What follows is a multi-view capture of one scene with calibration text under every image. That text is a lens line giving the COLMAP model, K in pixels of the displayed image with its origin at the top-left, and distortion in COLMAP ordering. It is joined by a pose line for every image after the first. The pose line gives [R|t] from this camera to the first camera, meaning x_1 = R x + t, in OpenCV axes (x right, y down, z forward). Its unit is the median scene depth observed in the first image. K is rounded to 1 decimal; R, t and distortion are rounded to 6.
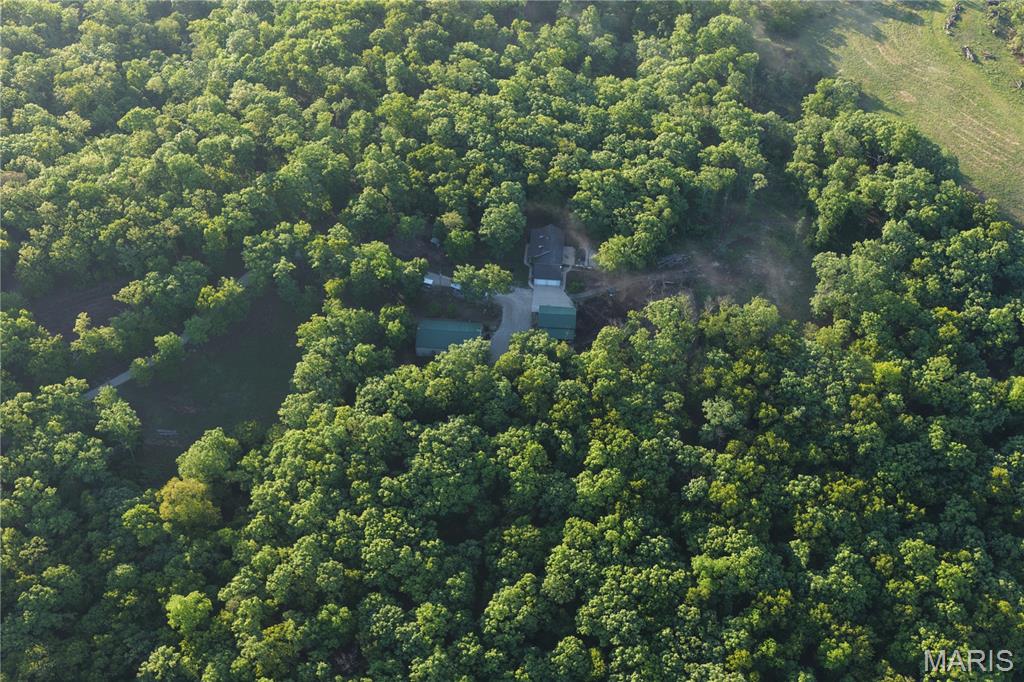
lens RADIAL K [[1166.8, 0, 513.0], [0, 1166.8, 338.7], [0, 0, 1]] dist [-0.004925, 0.000000]
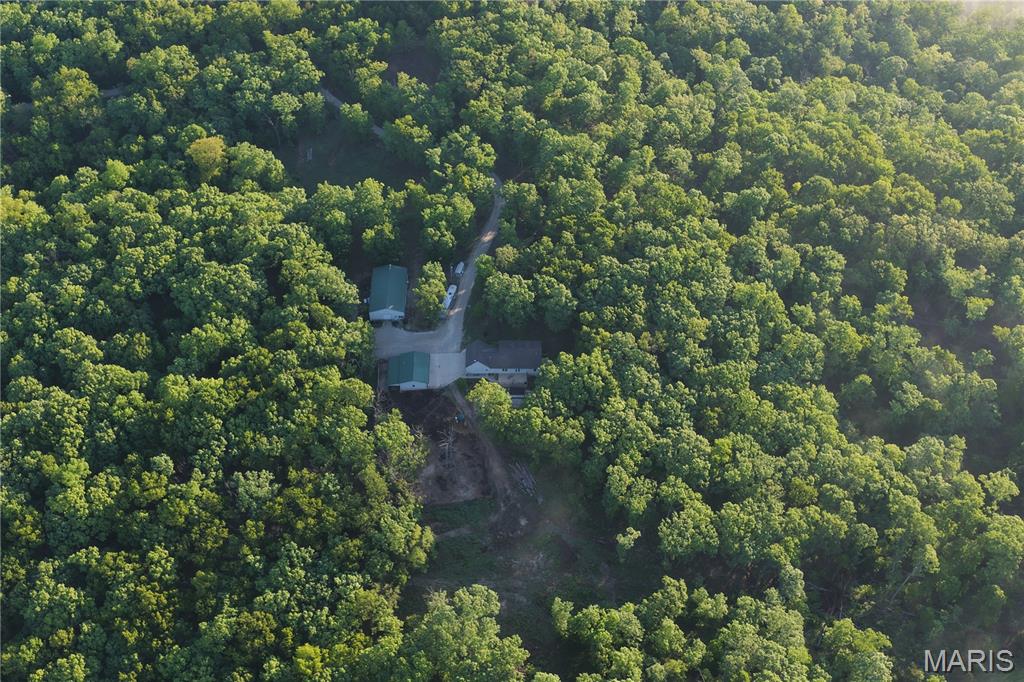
lens RADIAL K [[1166.8, 0, 510.4], [0, 1166.8, 343.5], [0, 0, 1]] dist [-0.004925, 0.000000]
pose [[0.080994, 0.743944, -0.663315, 0.726612], [-0.755797, 0.479695, 0.445718, -0.563301], [0.649778, 0.465231, 0.601123, 0.506973]]
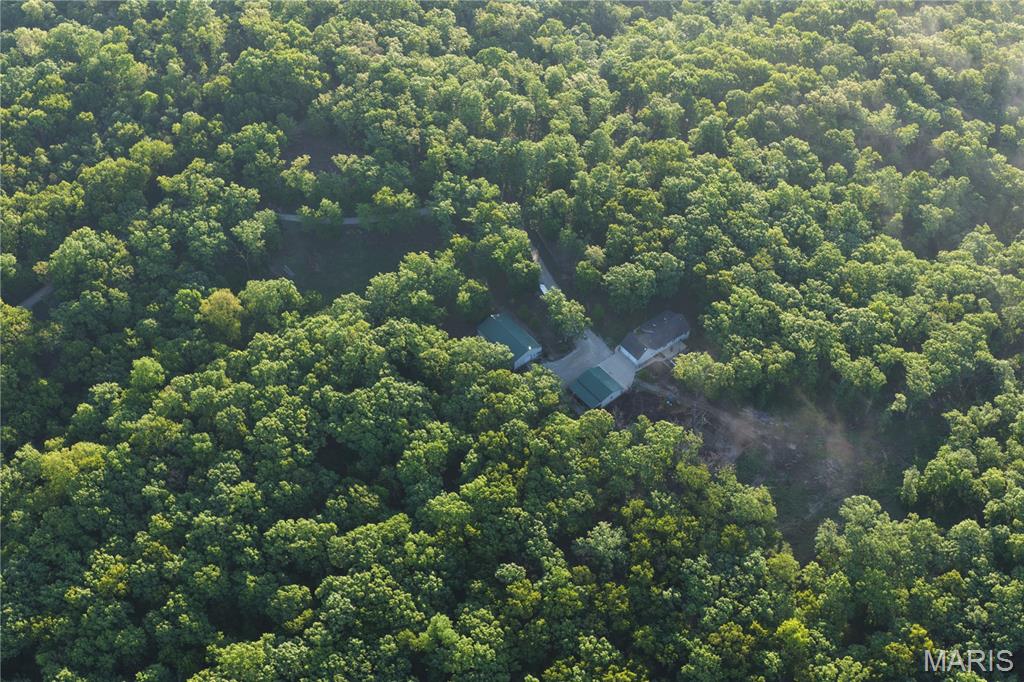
lens RADIAL K [[1166.8, 0, 513.6], [0, 1166.8, 340.6], [0, 0, 1]] dist [-0.004925, 0.000000]
pose [[0.670025, 0.536292, -0.513282, 0.518085], [-0.560100, 0.819004, 0.124579, -0.141891], [0.487191, 0.204018, 0.849130, 0.132586]]
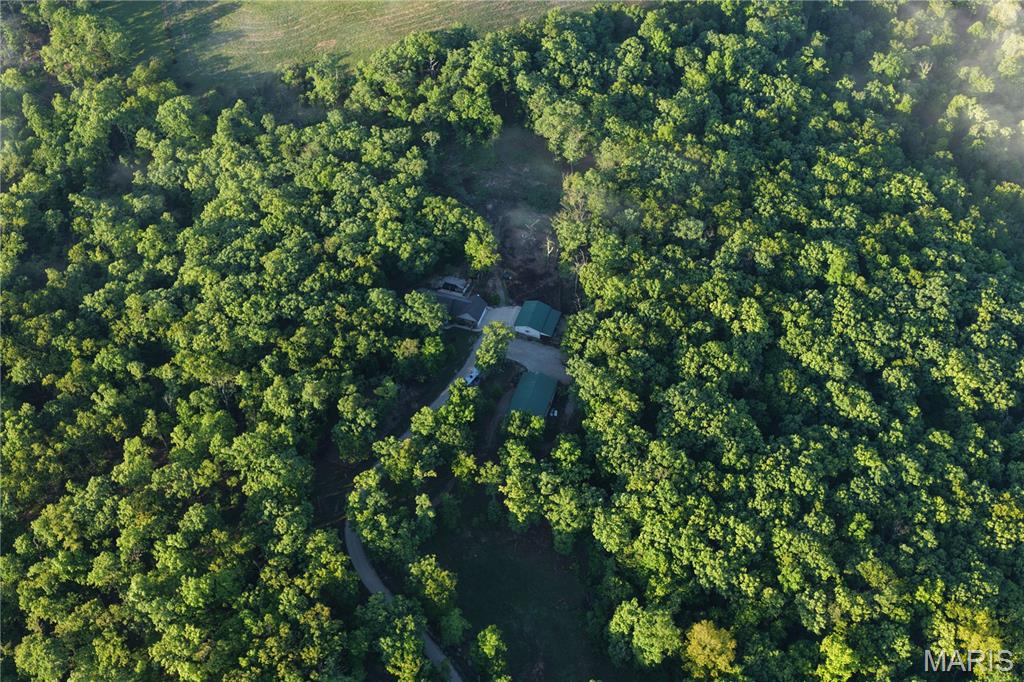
lens RADIAL K [[1166.8, 0, 512.2], [0, 1166.8, 342.7], [0, 0, 1]] dist [-0.004925, 0.000000]
pose [[0.237969, -0.719014, 0.652985, -0.709878], [0.731386, 0.575027, 0.366632, -0.429167], [-0.639097, 0.390337, 0.662716, 0.374313]]
